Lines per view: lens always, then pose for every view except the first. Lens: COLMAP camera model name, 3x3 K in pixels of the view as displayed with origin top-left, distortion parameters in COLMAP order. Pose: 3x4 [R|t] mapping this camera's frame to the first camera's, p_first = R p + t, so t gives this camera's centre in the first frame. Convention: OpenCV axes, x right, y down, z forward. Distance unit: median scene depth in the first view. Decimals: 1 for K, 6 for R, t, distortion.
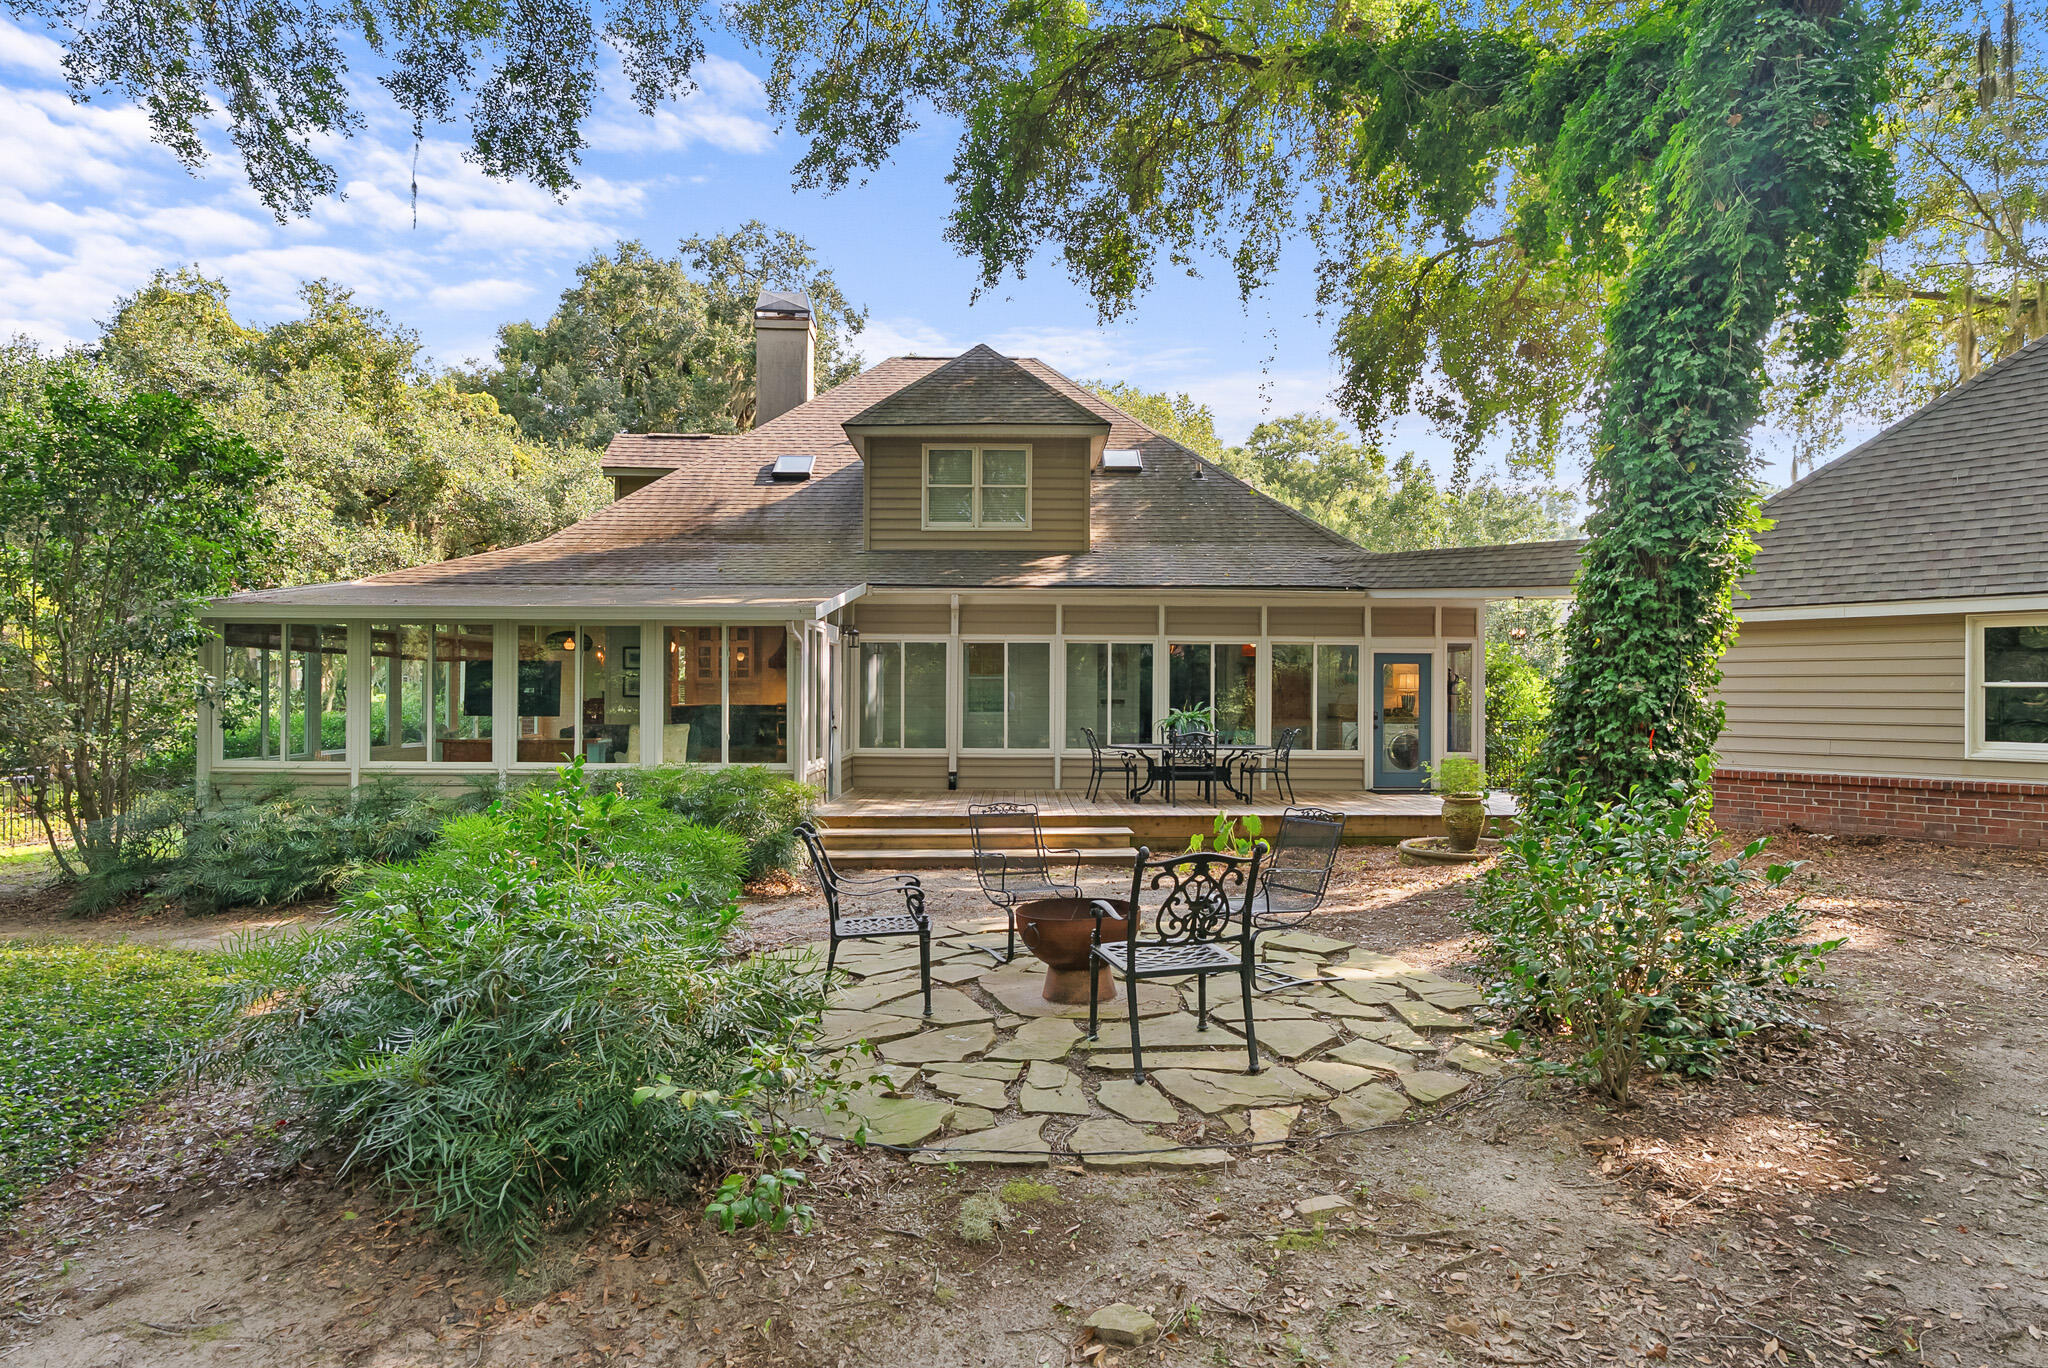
lens RADIAL K [[1046.1, 0, 1024.0], [0, 1046.1, 684.0], [0, 0, 1]] dist [-0.001087, -0.000213]
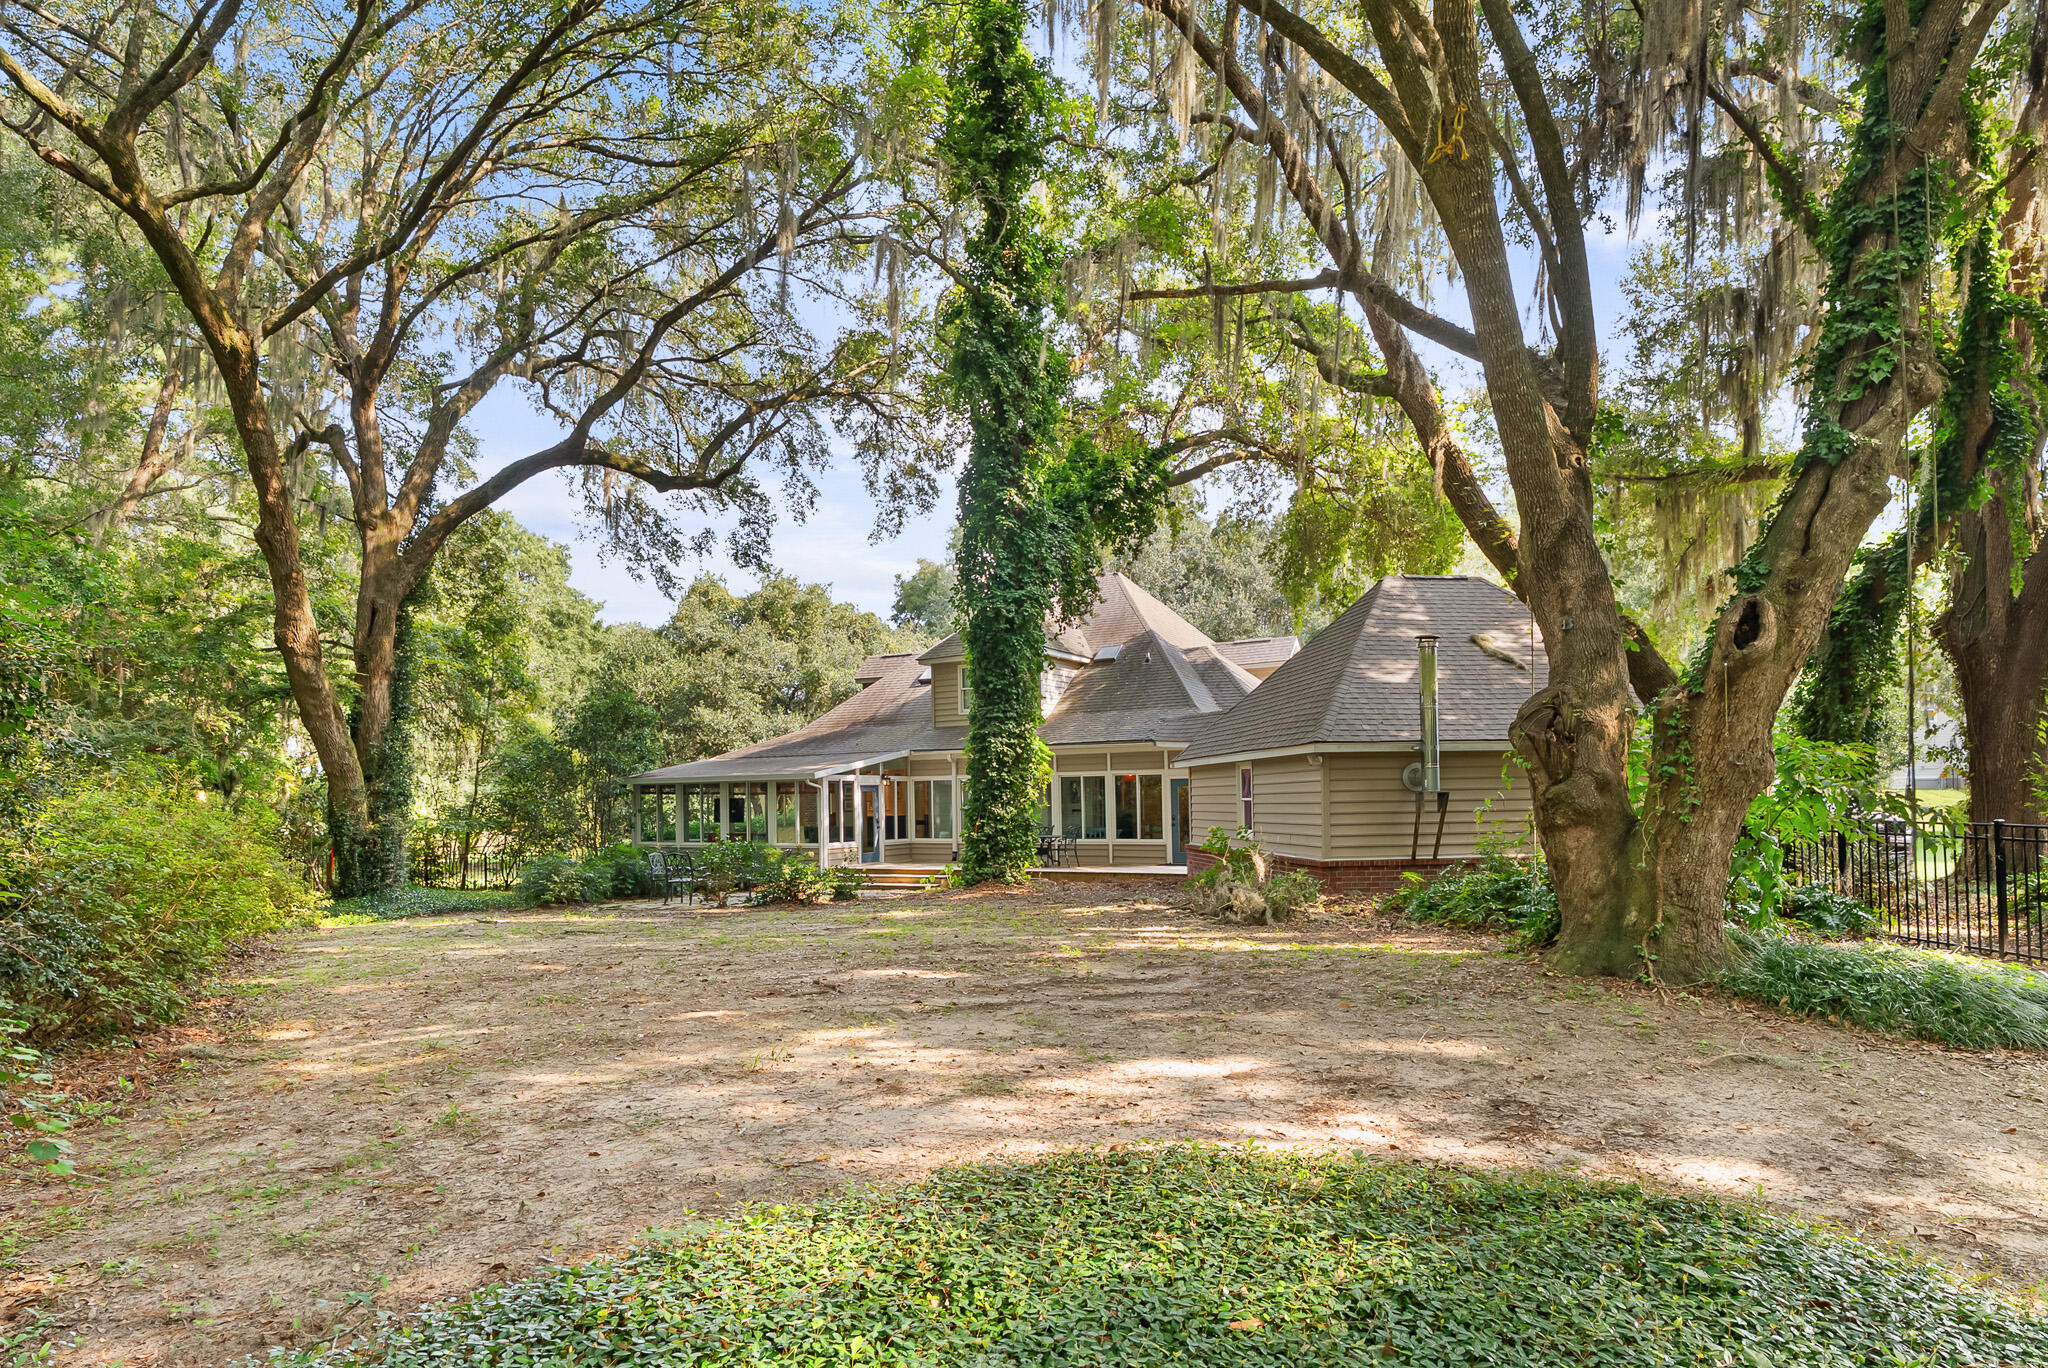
lens RADIAL K [[1201.6, 0, 1024.0], [0, 1201.6, 684.0], [0, 0, 1]] dist [0.000102, -0.000008]
pose [[0.843423, -0.071822, -0.532428, 1.060826], [0.028146, 0.995570, -0.089711, -0.012419], [0.536513, 0.060679, 0.841708, -0.619095]]
